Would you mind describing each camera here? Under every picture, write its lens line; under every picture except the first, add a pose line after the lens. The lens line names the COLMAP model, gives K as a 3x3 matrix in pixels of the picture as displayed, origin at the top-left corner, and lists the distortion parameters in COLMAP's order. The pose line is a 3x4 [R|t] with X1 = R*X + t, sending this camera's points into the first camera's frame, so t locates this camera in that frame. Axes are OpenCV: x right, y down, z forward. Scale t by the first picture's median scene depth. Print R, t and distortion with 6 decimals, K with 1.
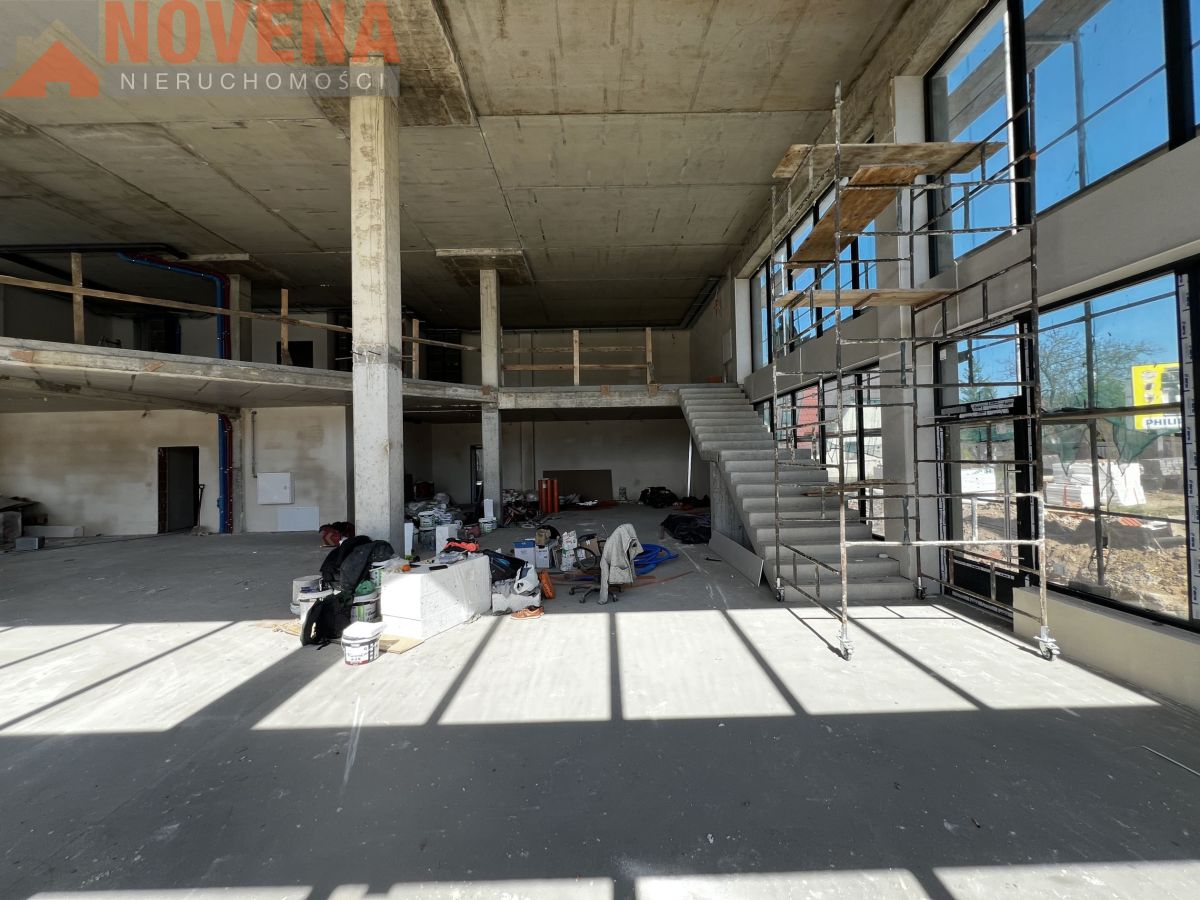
lens RADIAL K [[479.7, 0, 597.9], [0, 479.7, 449.9], [0, 0, 1]] dist [-0.001055, 0.000039]
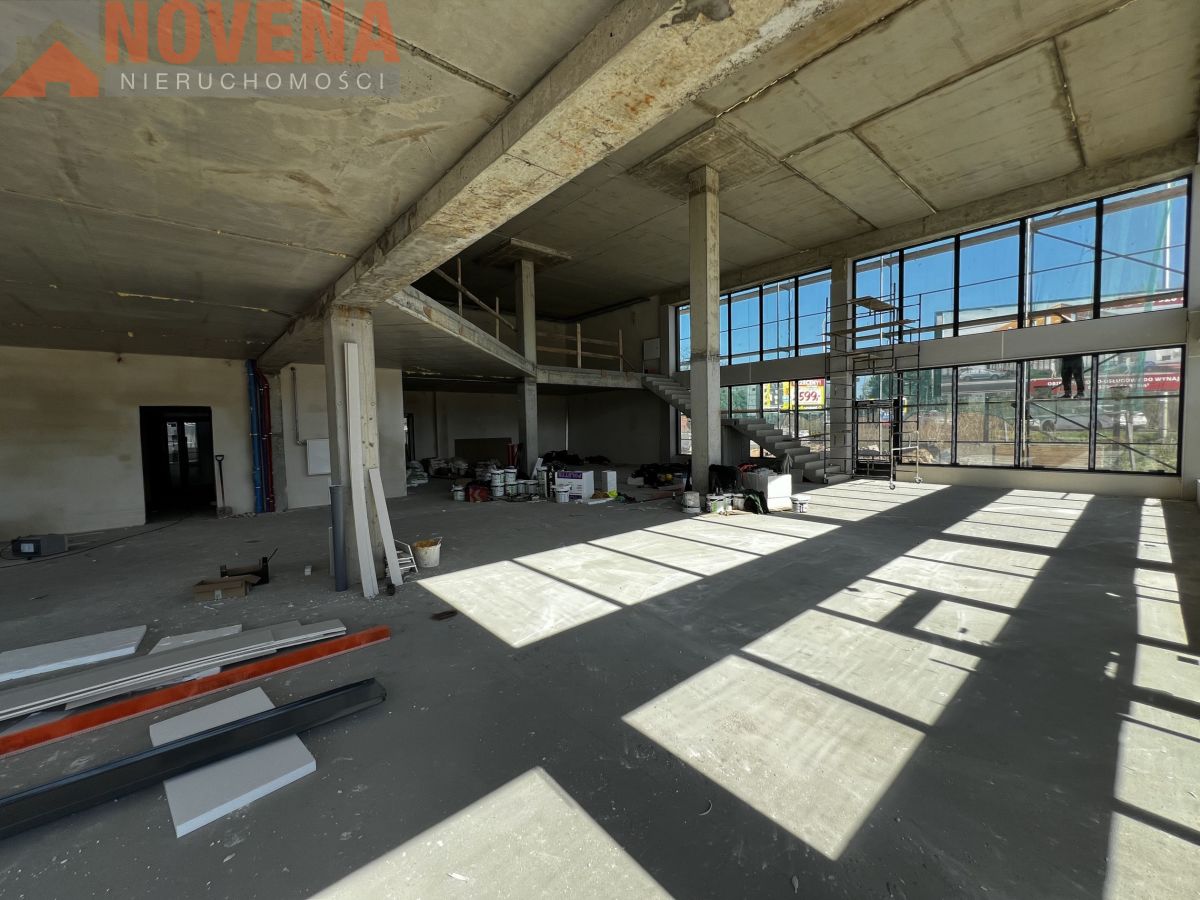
lens RADIAL K [[472.6, 0, 600.0], [0, 472.6, 450.0], [0, 0, 1]] dist [0.000583, 0.000013]
pose [[0.759276, -0.028687, 0.650136, -0.861572], [-0.004589, 0.998767, 0.049430, 0.022627], [-0.650752, -0.040515, 0.758208, 0.002034]]
